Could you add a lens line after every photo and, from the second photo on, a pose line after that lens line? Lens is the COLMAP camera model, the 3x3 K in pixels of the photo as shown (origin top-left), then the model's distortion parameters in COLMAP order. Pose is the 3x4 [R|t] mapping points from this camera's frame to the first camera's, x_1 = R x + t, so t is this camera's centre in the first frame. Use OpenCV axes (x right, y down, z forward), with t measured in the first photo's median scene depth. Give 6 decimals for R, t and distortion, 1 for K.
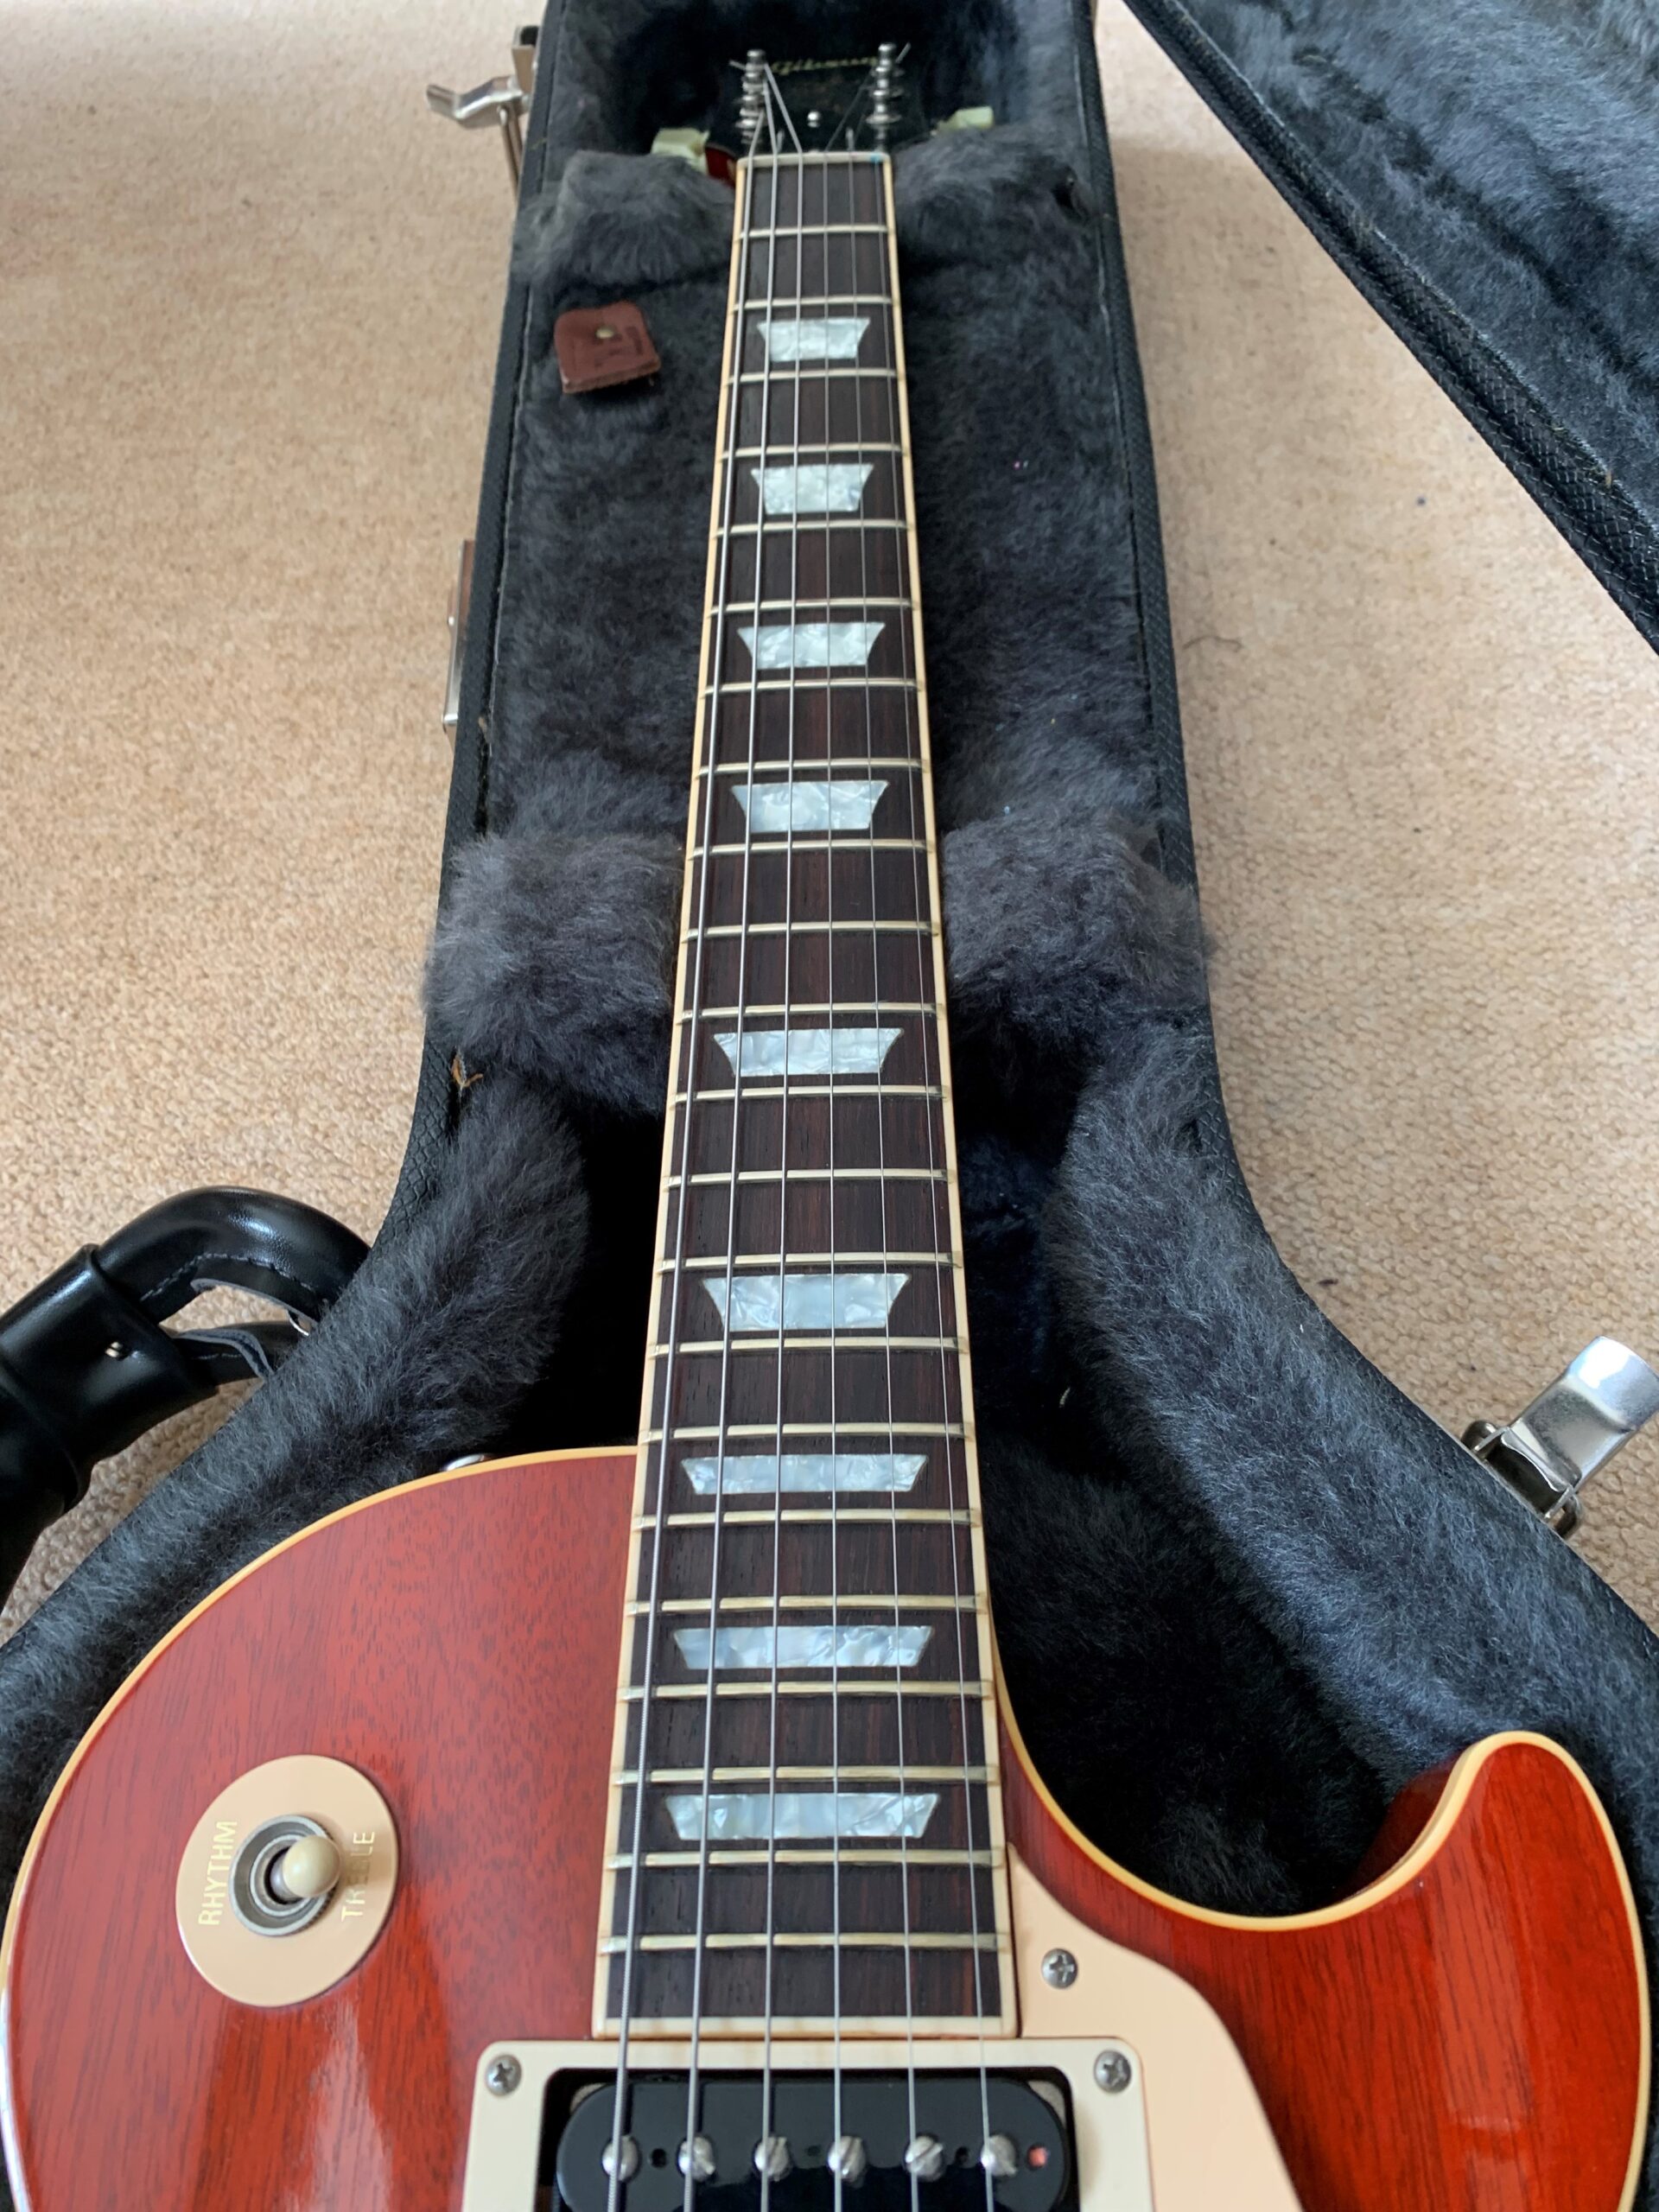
lens RADIAL K [[1691.6, 0, 822.5], [0, 1691.6, 1095.8], [0, 0, 1]] dist [-0.003384, -0.000182]
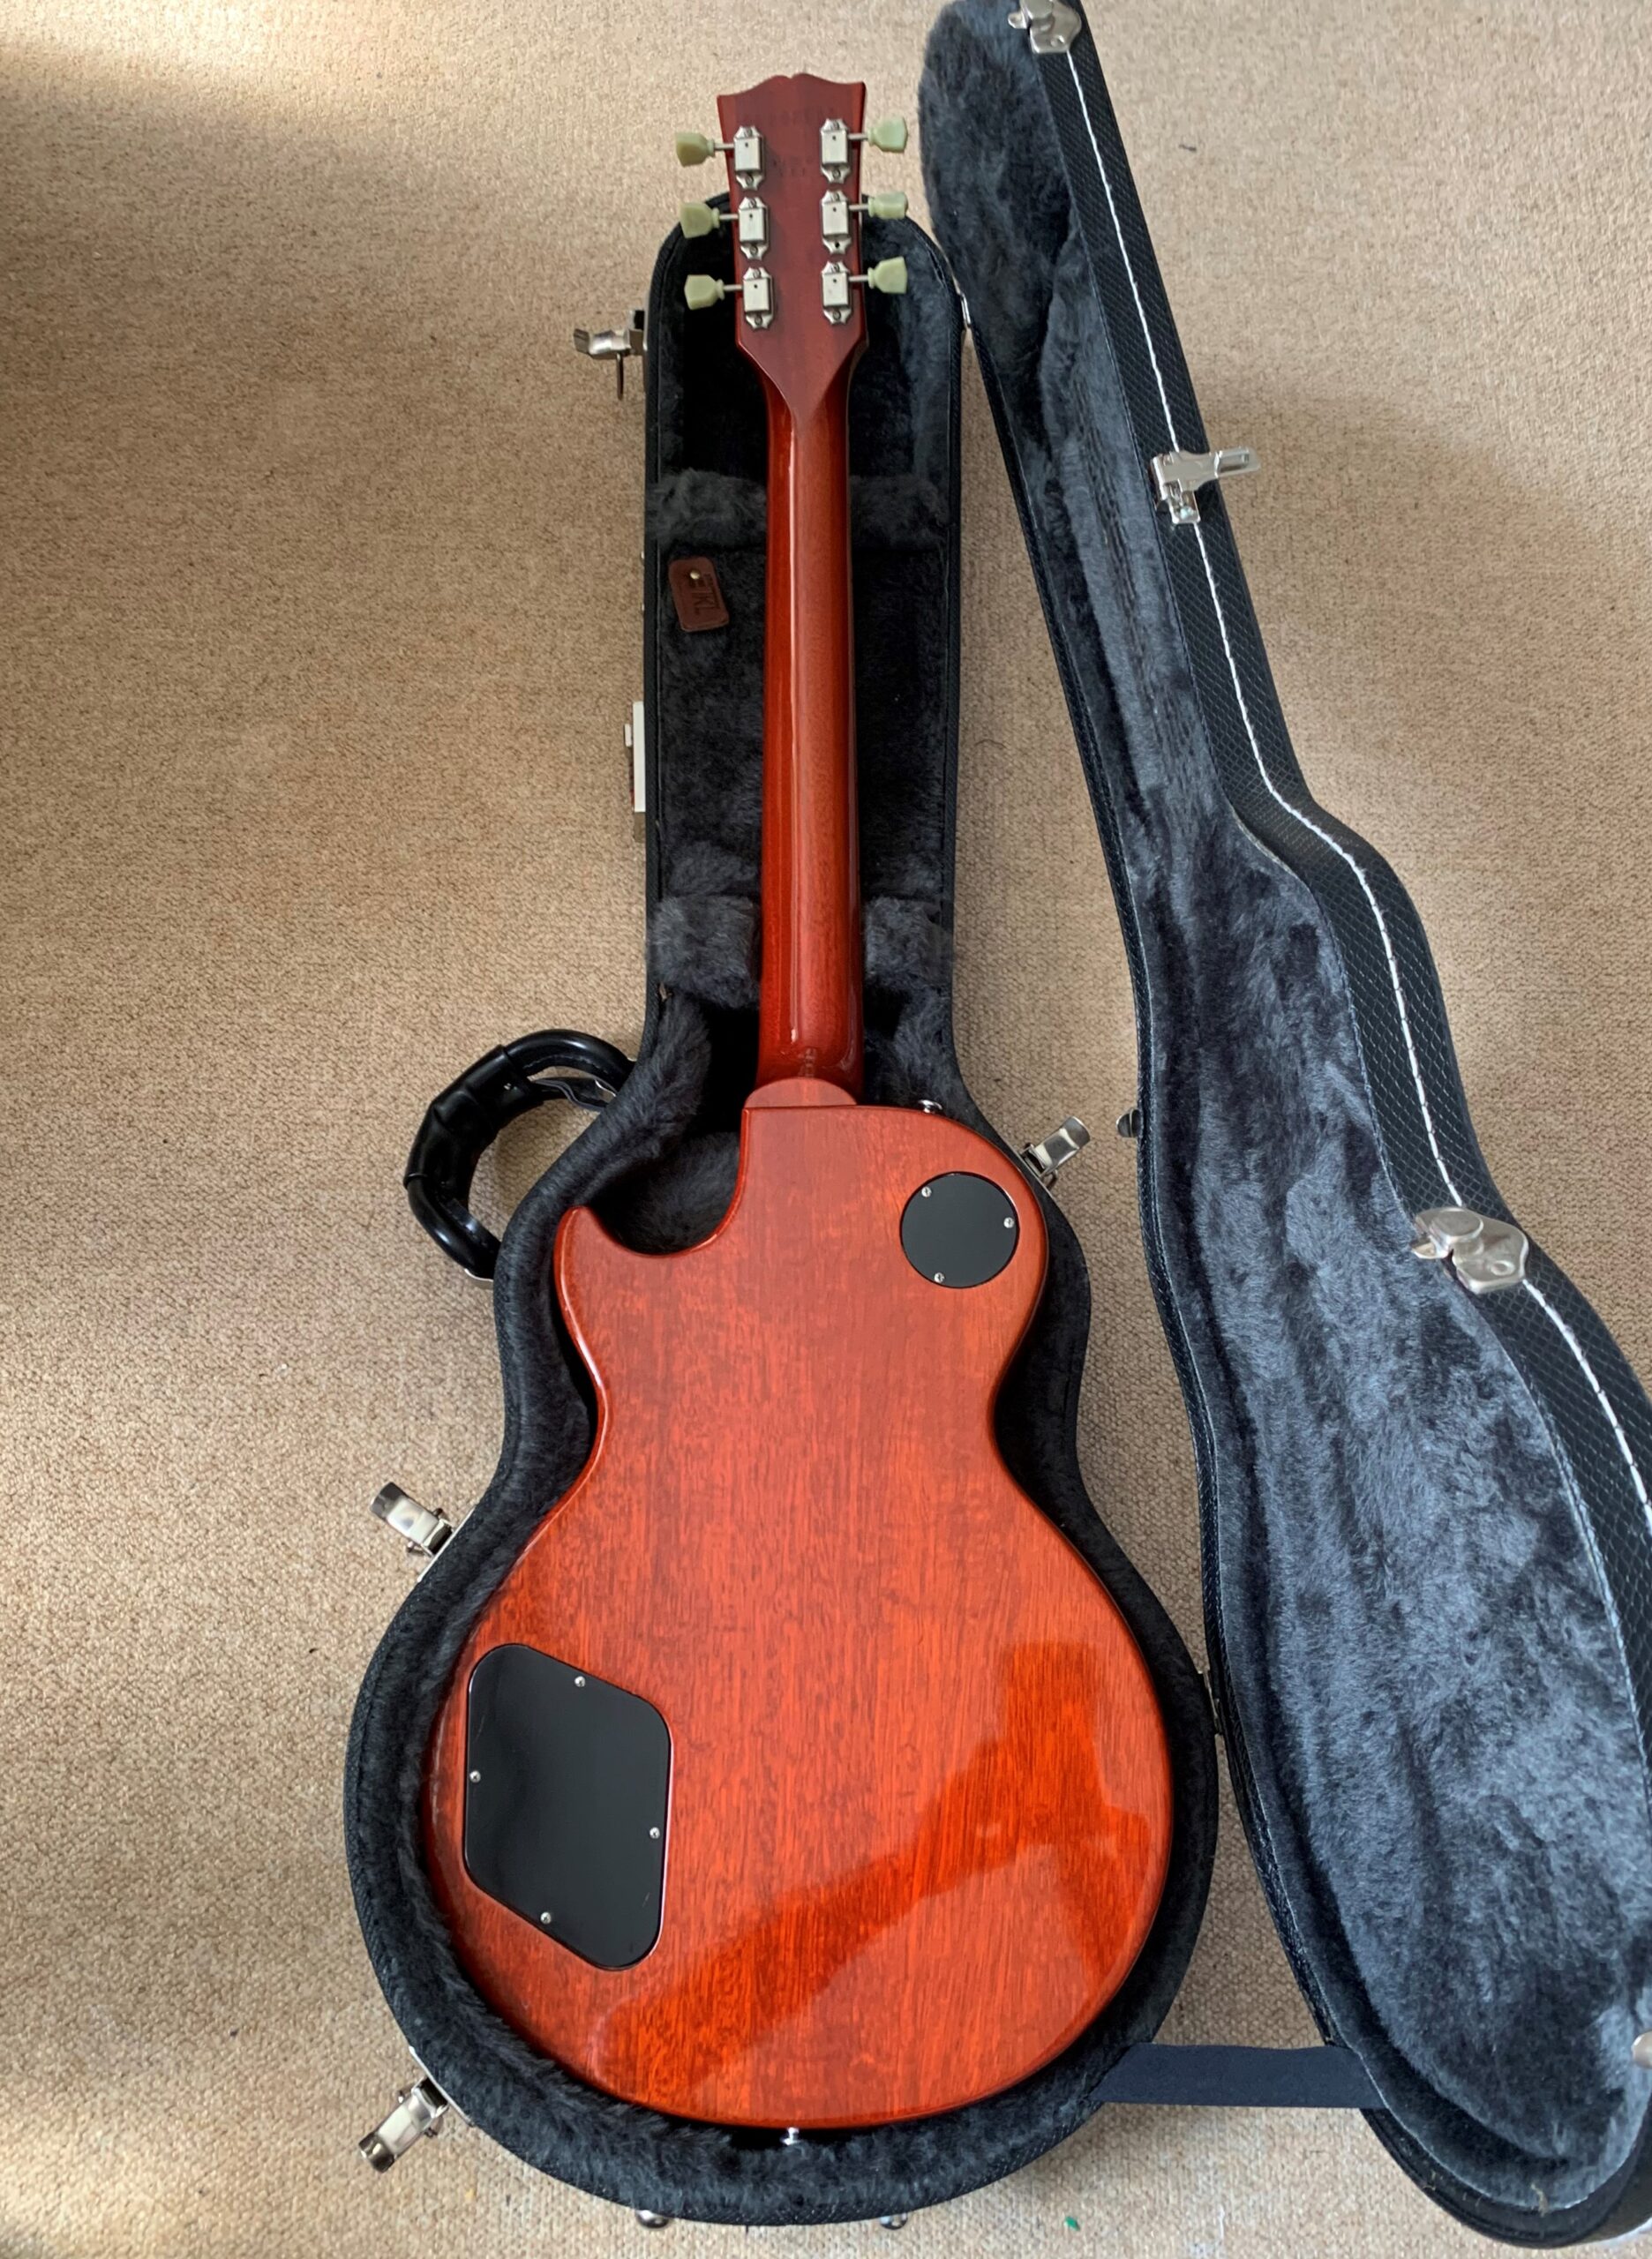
lens RADIAL K [[1910.6, 0, 847.0], [0, 1910.6, 1117.0], [0, 0, 1]] dist [0.102902, -0.246770]
pose [[0.991594, 0.047807, 0.120235, -0.238166], [-0.073613, 0.972637, 0.220360, -0.421797], [-0.106410, -0.227359, 0.967980, -1.622640]]
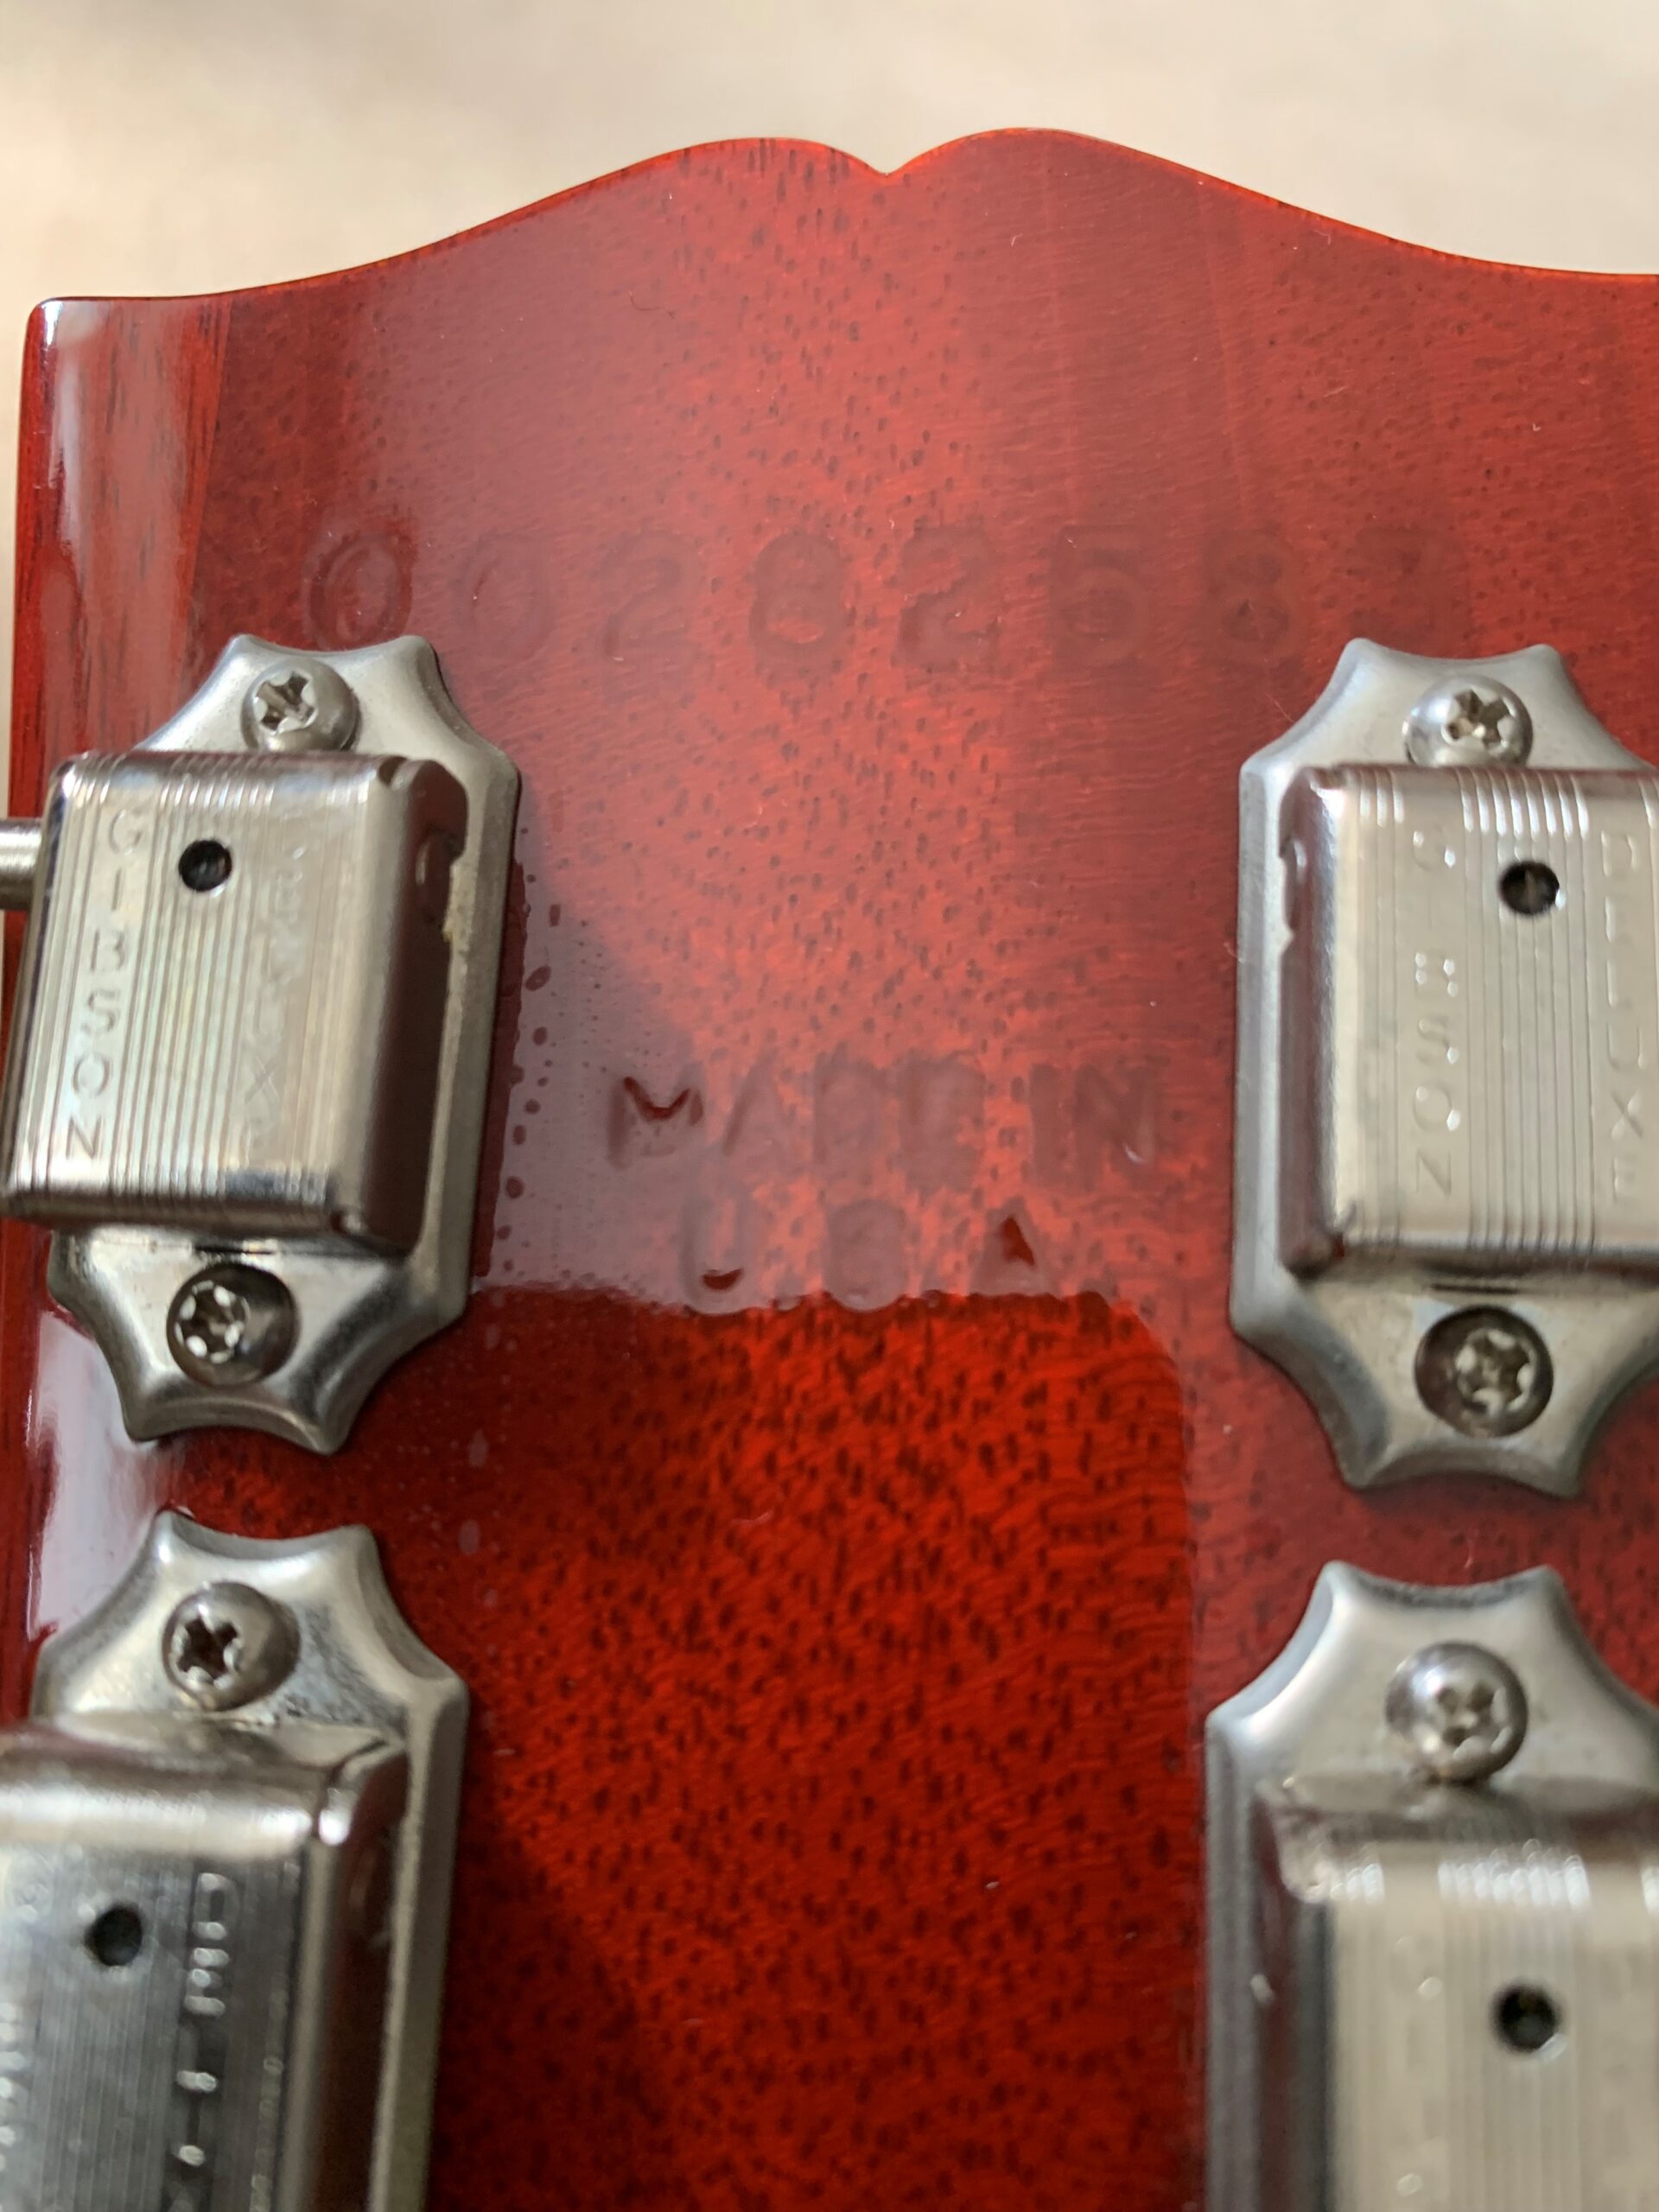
lens RADIAL K [[1698.0, 0, 874.8], [0, 1698.0, 1065.8], [0, 0, 1]] dist [0.127585, -0.410870]
pose [[0.977642, 0.163248, 0.132535, -0.082825], [-0.152365, 0.984350, -0.088544, -1.076668], [-0.144916, 0.066371, 0.987215, 0.991795]]
